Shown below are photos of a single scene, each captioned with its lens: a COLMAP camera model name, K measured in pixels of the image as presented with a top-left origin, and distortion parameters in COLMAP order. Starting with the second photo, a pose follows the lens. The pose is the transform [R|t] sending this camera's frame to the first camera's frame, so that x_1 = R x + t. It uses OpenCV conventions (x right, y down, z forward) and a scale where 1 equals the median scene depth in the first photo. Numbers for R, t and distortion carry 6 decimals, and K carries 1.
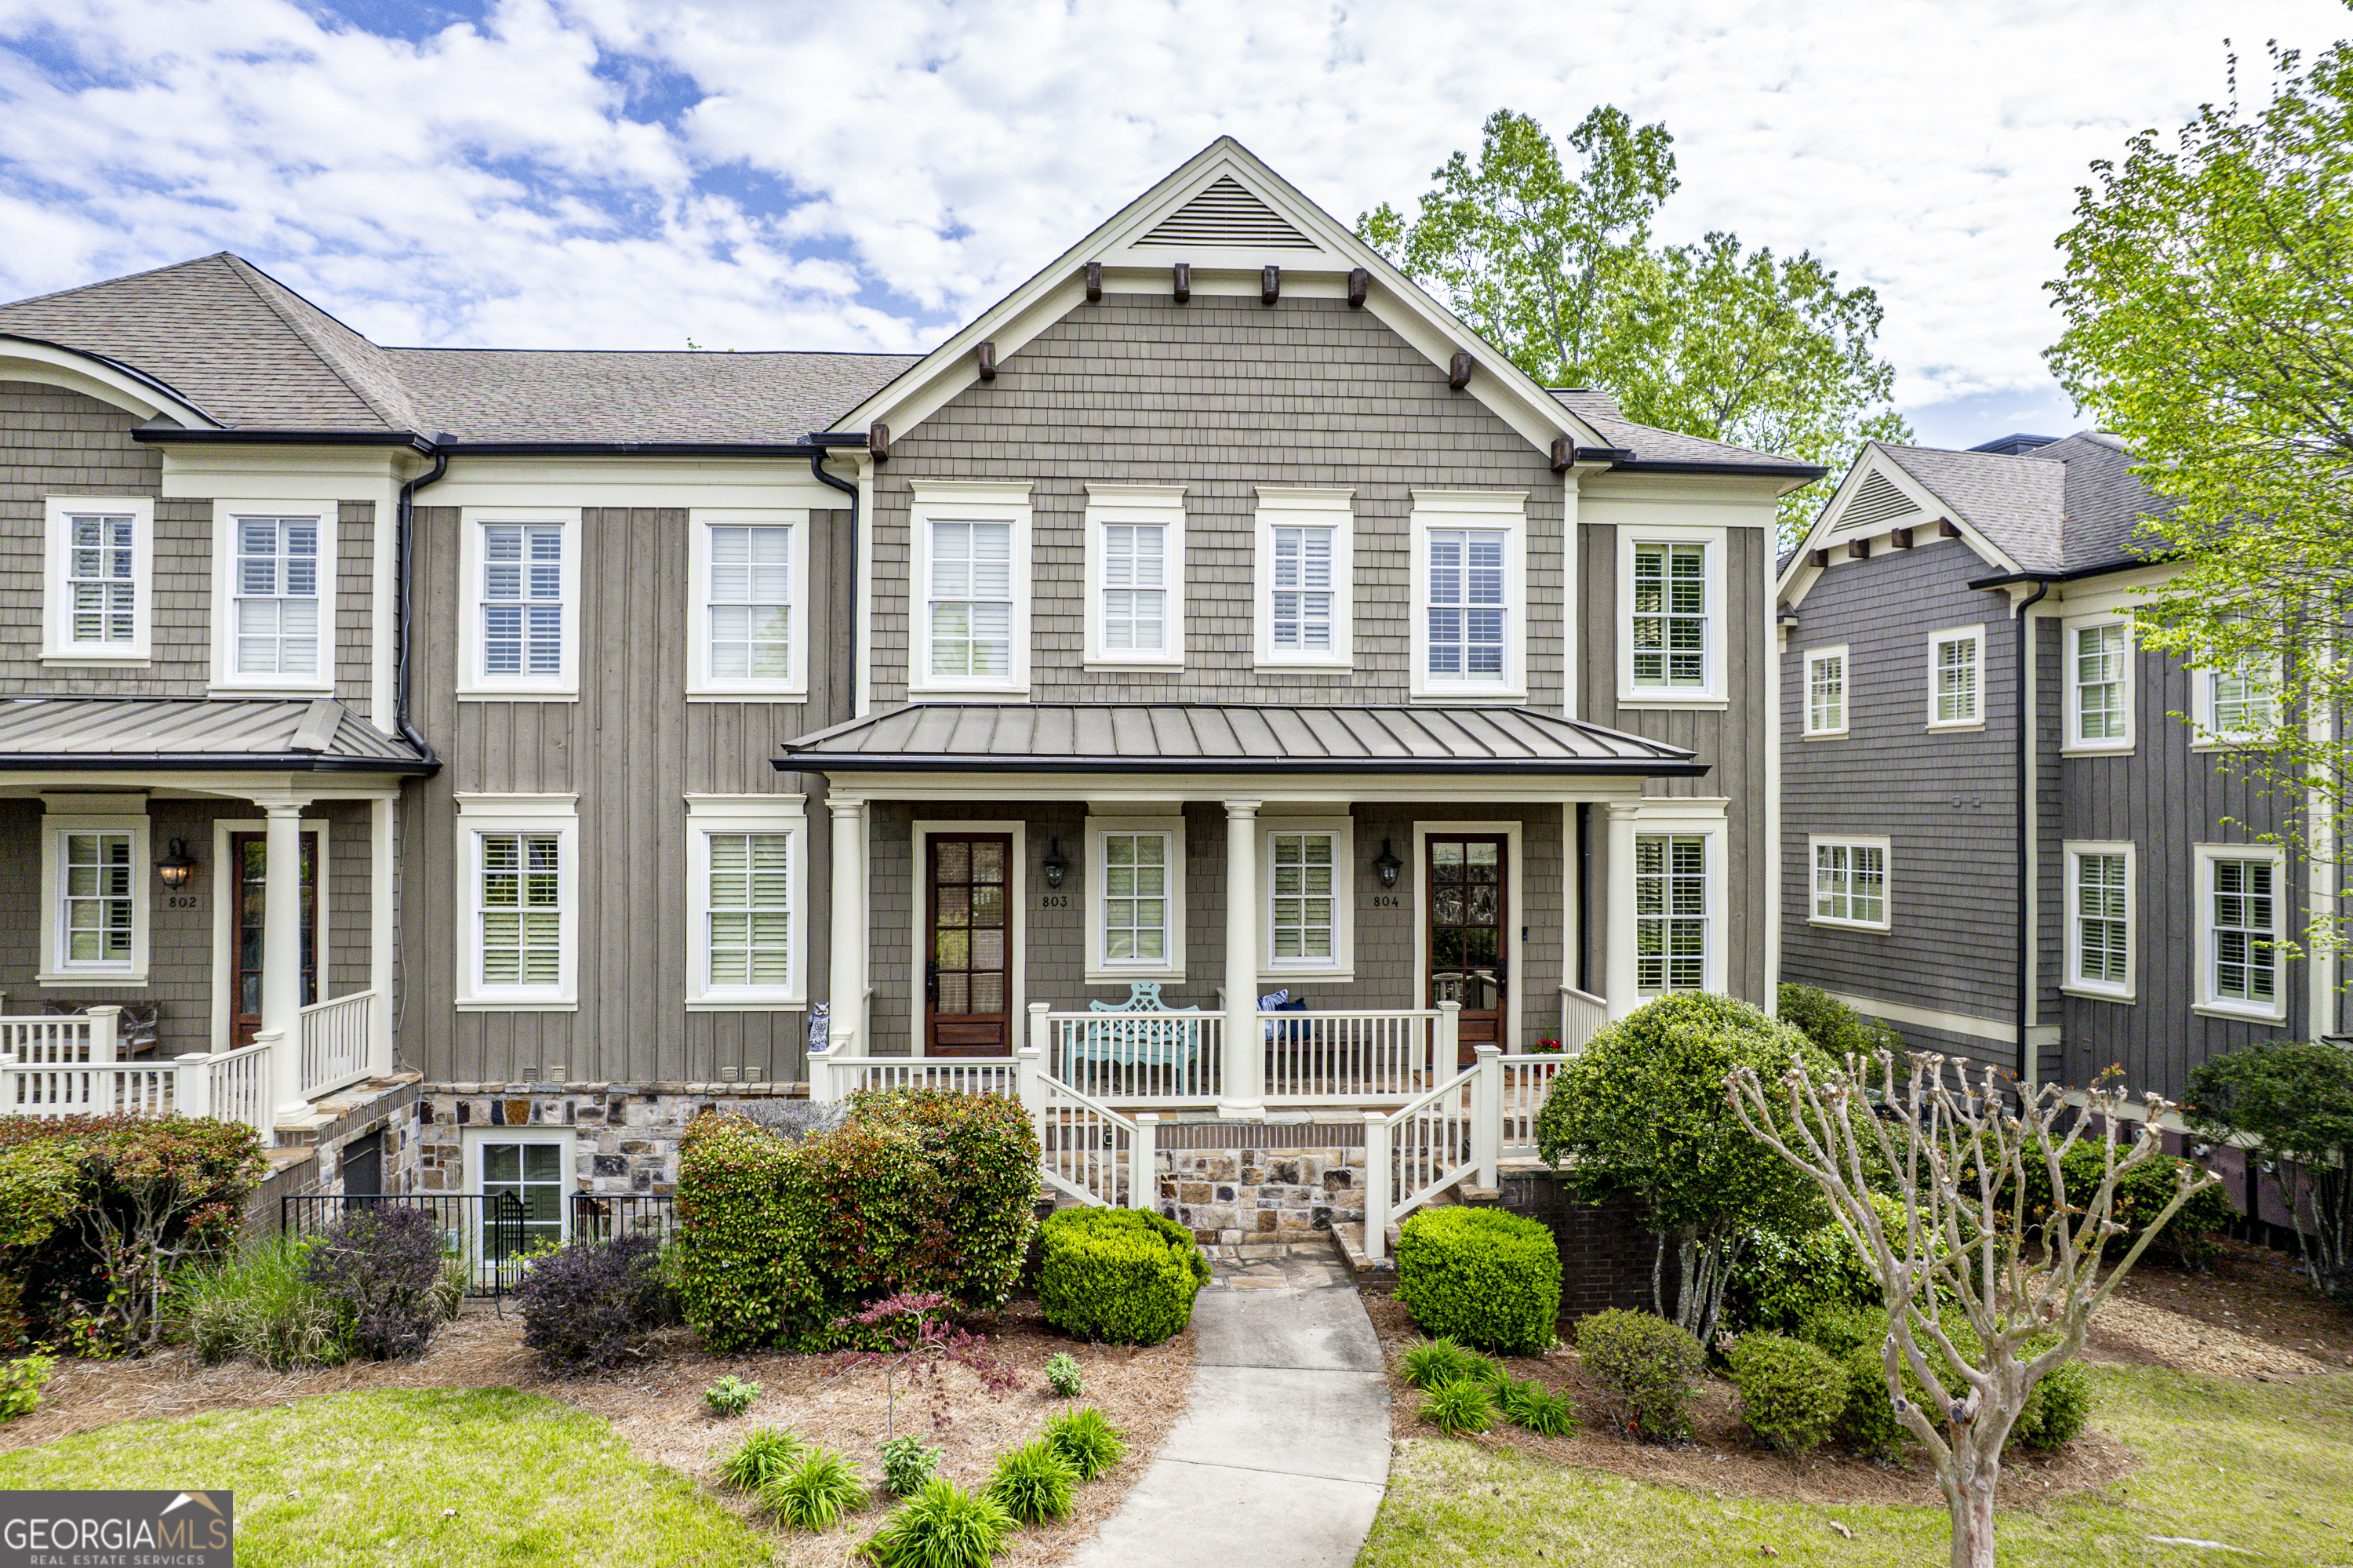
lens RADIAL K [[1490.1, 0, 1188.9], [0, 1490.1, 797.9], [0, 0, 1]] dist [-0.066867, 0.068465]
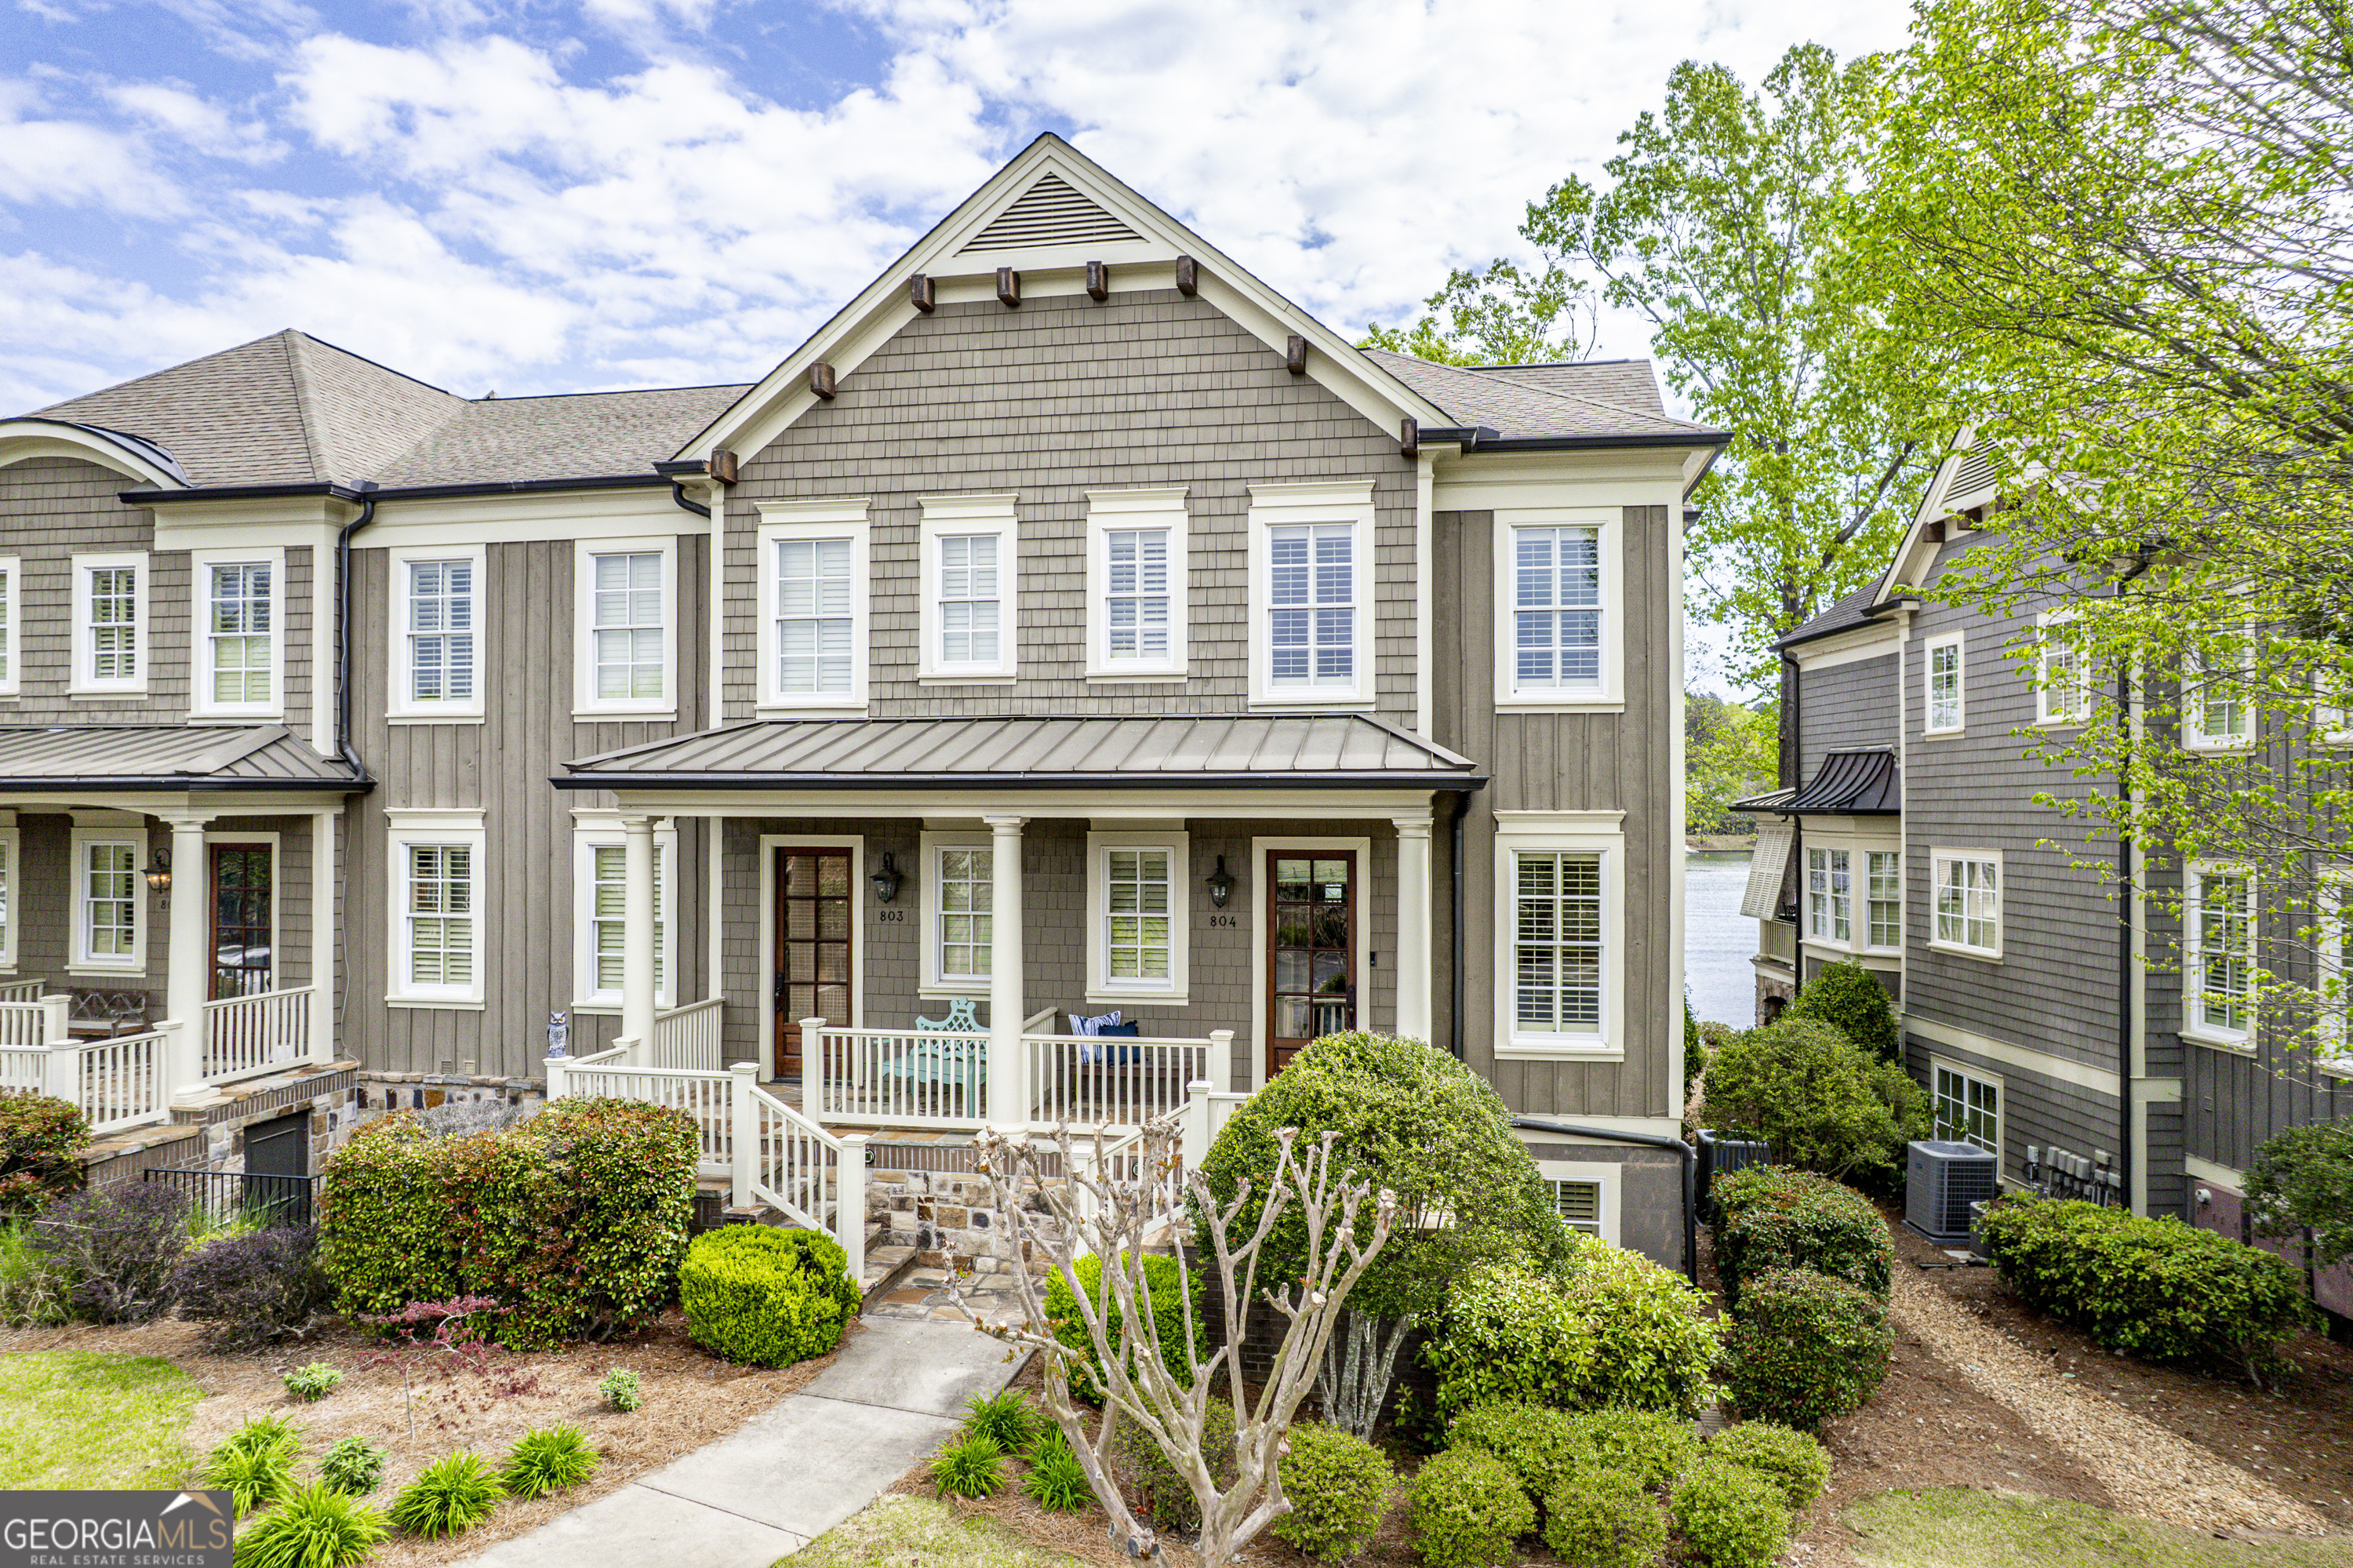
lens RADIAL K [[1490.1, 0, 1188.9], [0, 1490.1, 797.9], [0, 0, 1]] dist [-0.066867, 0.068465]
pose [[0.971450, -0.003001, -0.237227, 0.341759], [0.002707, 0.999995, -0.001565, -0.007596], [0.237231, 0.000878, 0.971453, 0.075946]]
